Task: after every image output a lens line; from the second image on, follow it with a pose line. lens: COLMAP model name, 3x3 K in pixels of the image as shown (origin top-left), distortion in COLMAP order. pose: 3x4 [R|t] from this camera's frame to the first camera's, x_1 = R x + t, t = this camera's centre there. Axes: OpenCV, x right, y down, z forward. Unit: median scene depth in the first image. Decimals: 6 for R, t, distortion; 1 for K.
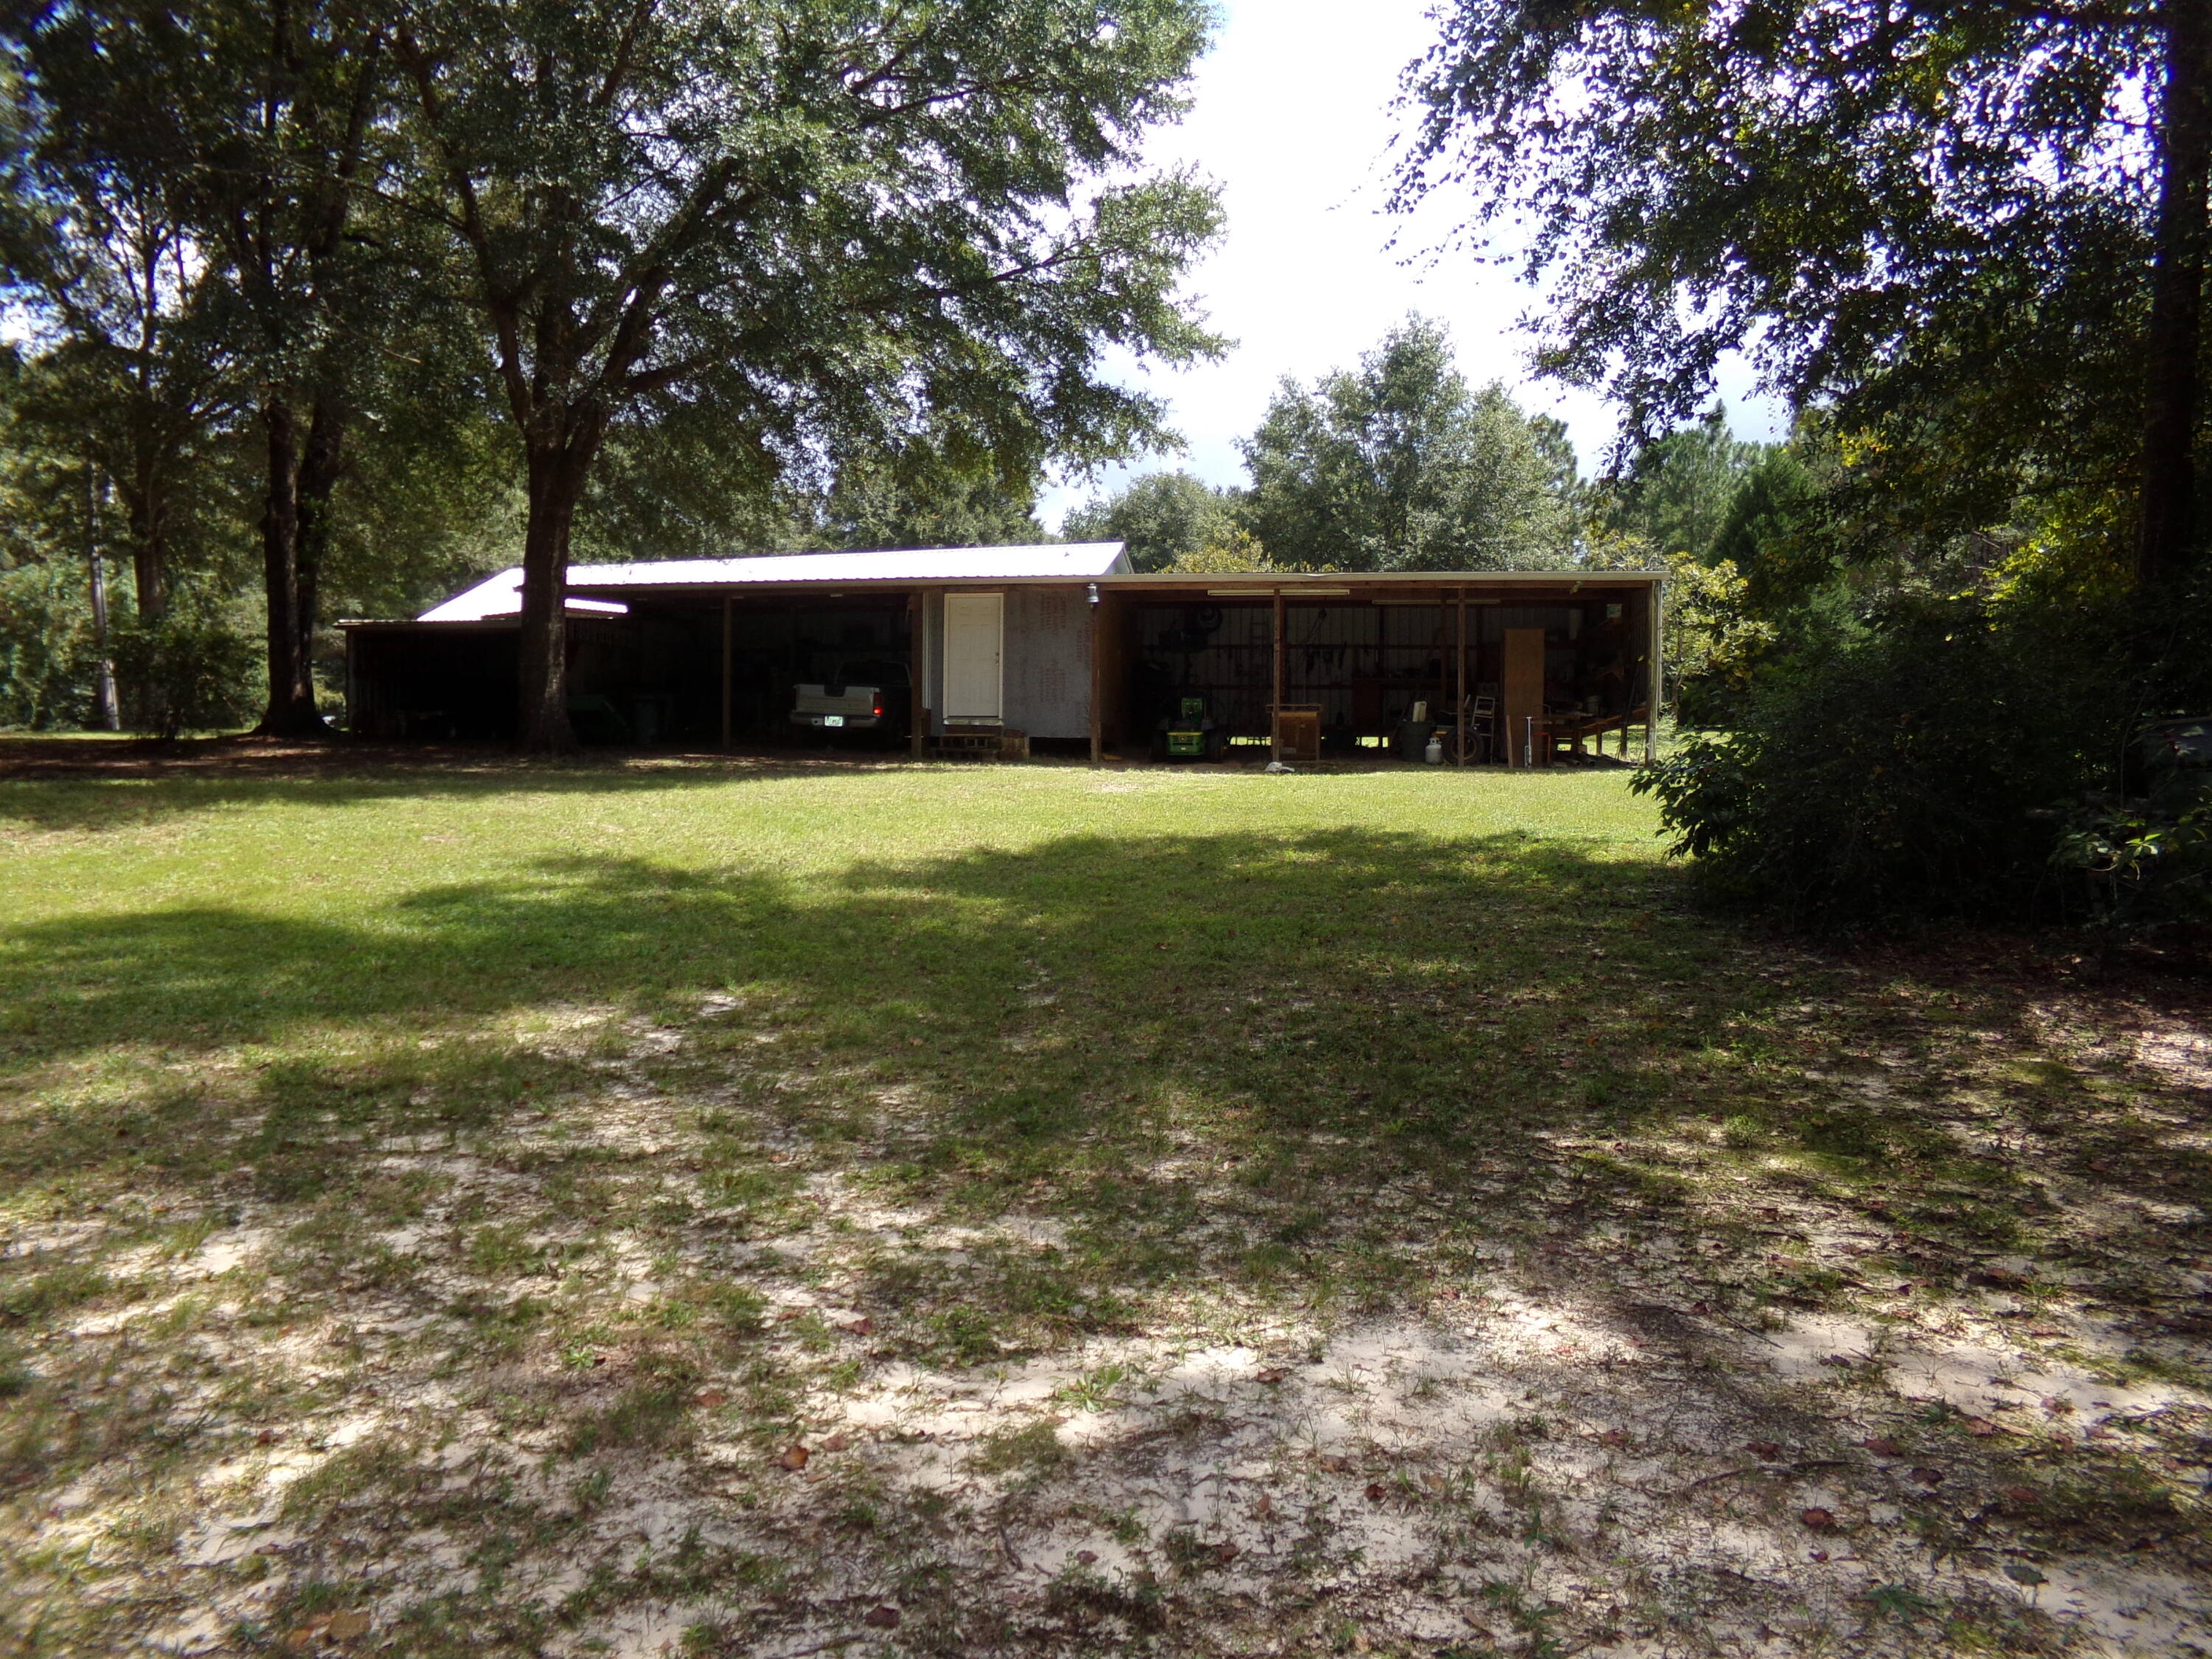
lens RADIAL K [[1490.0, 0, 1106.9], [0, 1490.0, 845.2], [0, 0, 1]] dist [-0.044404, 0.057849]
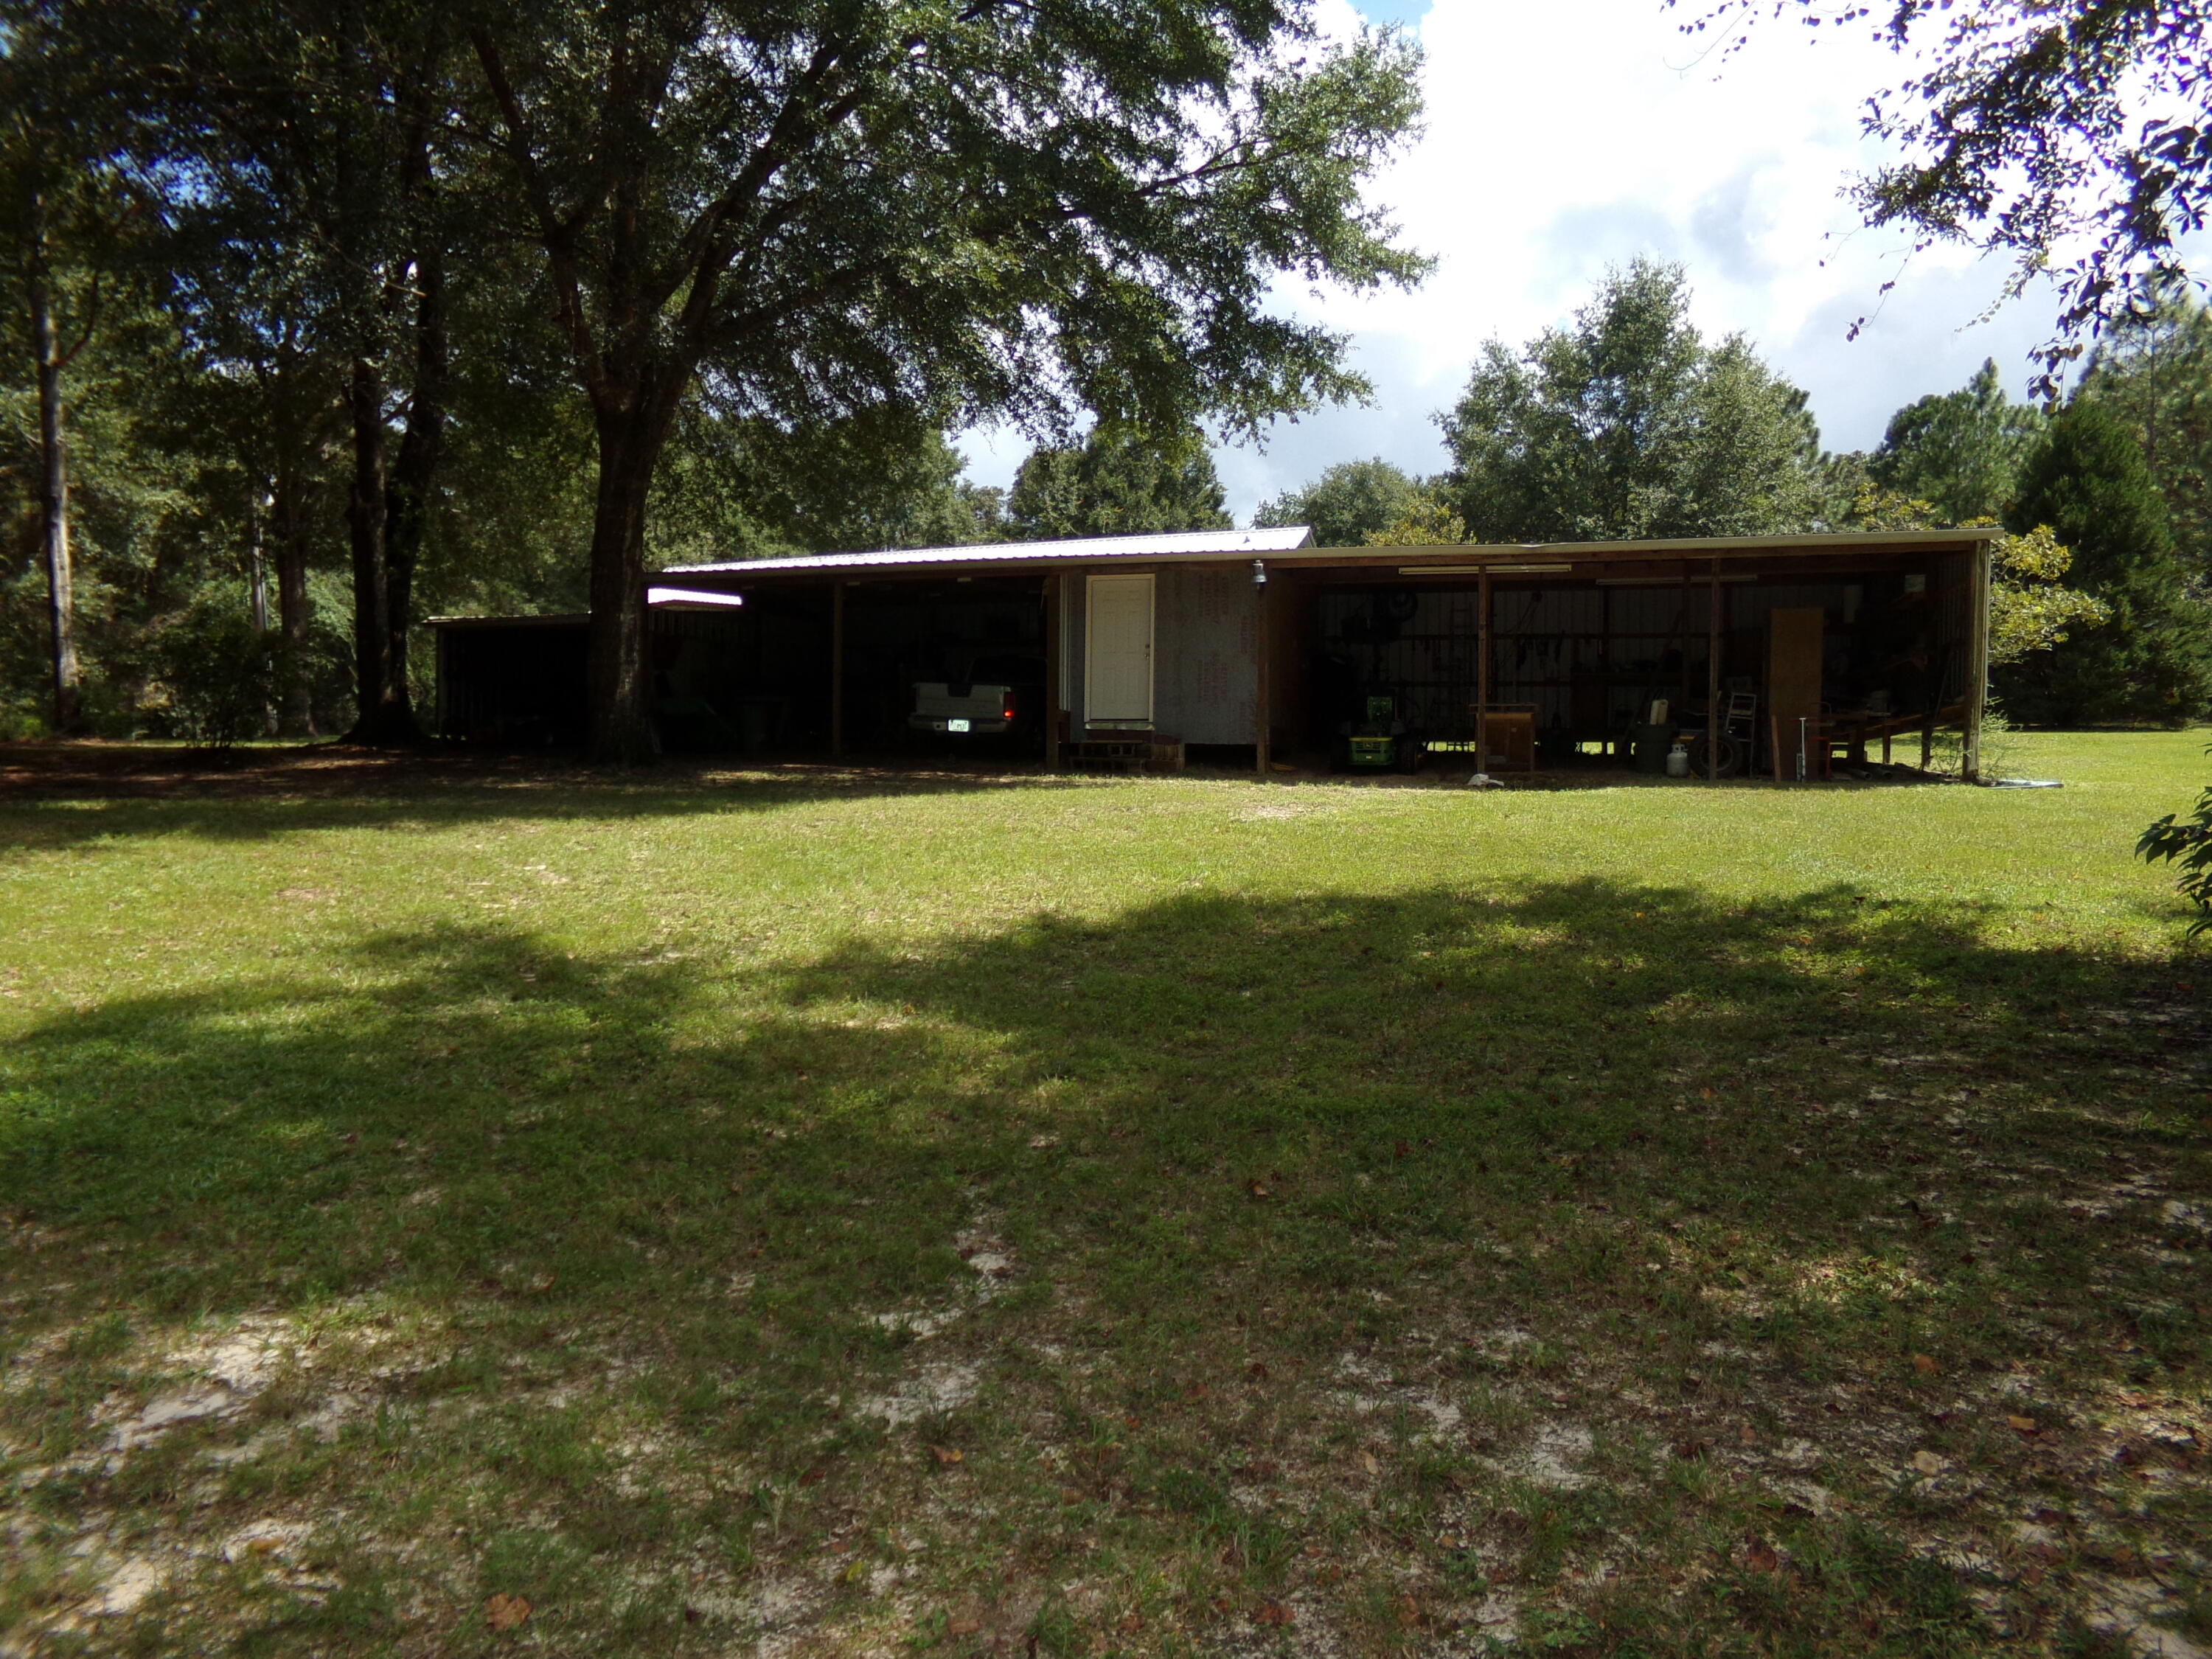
lens RADIAL K [[1562.3, 0, 1142.9], [0, 1562.3, 825.9], [0, 0, 1]] dist [-0.080968, 0.287907]
pose [[0.995022, 0.002893, -0.099609, 0.013576], [-0.004606, 0.999845, -0.016971, -0.011745], [0.099544, 0.017346, 0.994882, 0.126272]]
